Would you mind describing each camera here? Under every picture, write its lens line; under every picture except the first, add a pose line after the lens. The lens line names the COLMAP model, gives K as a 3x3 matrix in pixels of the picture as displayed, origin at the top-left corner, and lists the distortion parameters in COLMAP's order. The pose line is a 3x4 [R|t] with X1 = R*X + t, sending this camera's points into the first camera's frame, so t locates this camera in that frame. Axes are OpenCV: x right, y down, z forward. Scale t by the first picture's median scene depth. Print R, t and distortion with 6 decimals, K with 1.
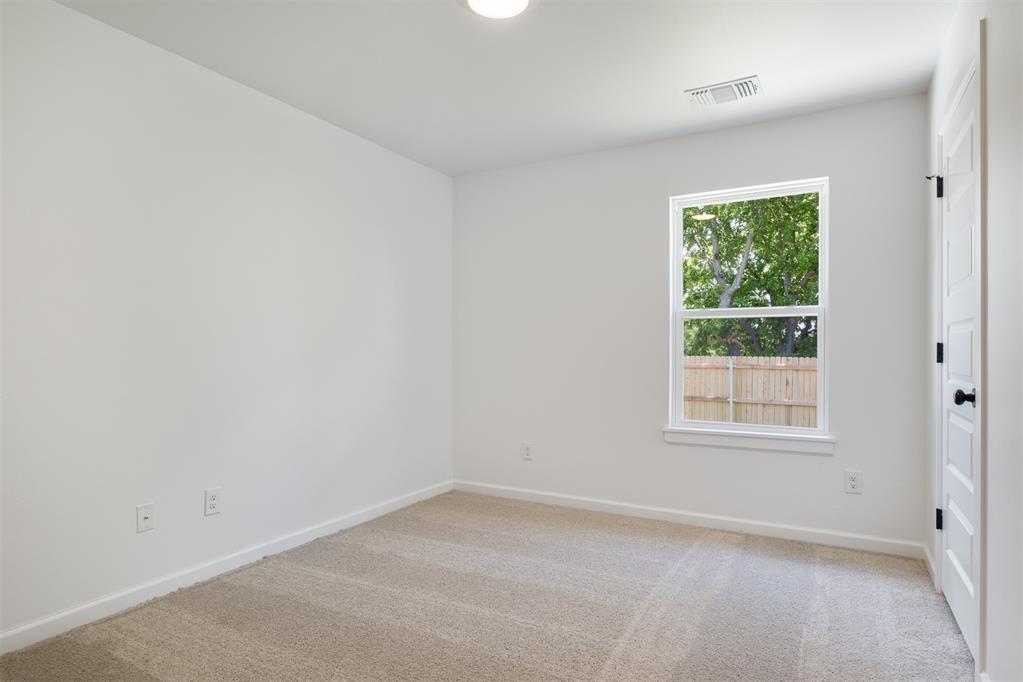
lens RADIAL K [[539.2, 0, 503.1], [0, 539.2, 345.2], [0, 0, 1]] dist [-0.030126, -0.000210]
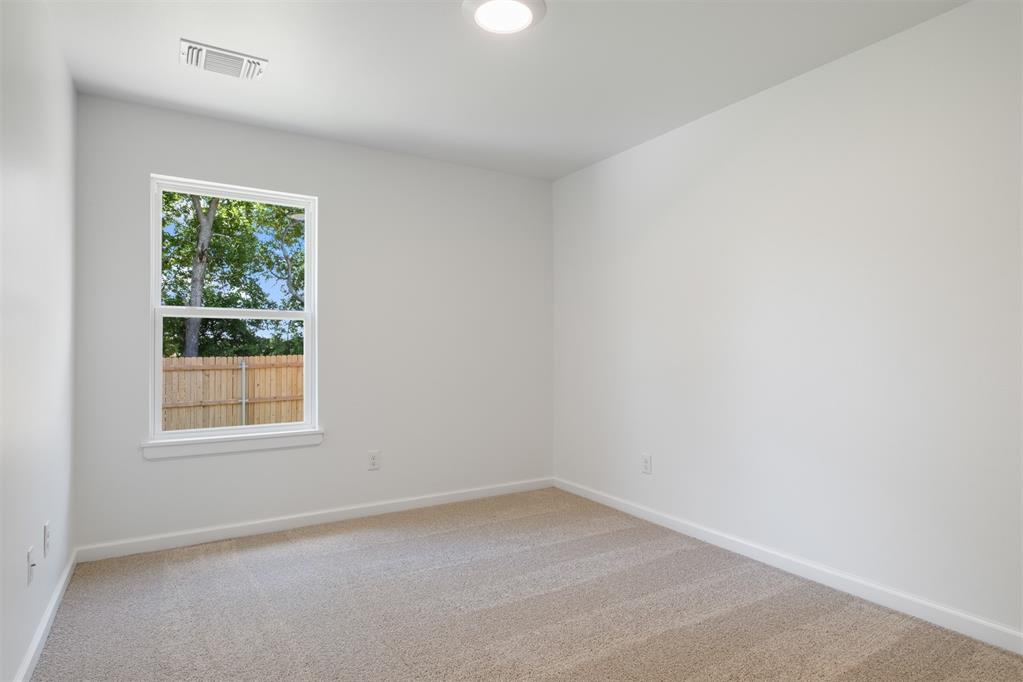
lens RADIAL K [[539.2, 0, 503.1], [0, 539.2, 345.2], [0, 0, 1]] dist [-0.030126, -0.000210]
pose [[0.466823, 0.010065, 0.884293, -0.195940], [-0.006493, 0.999947, -0.007953, 0.002931], [-0.884327, -0.002029, 0.466864, 0.116541]]
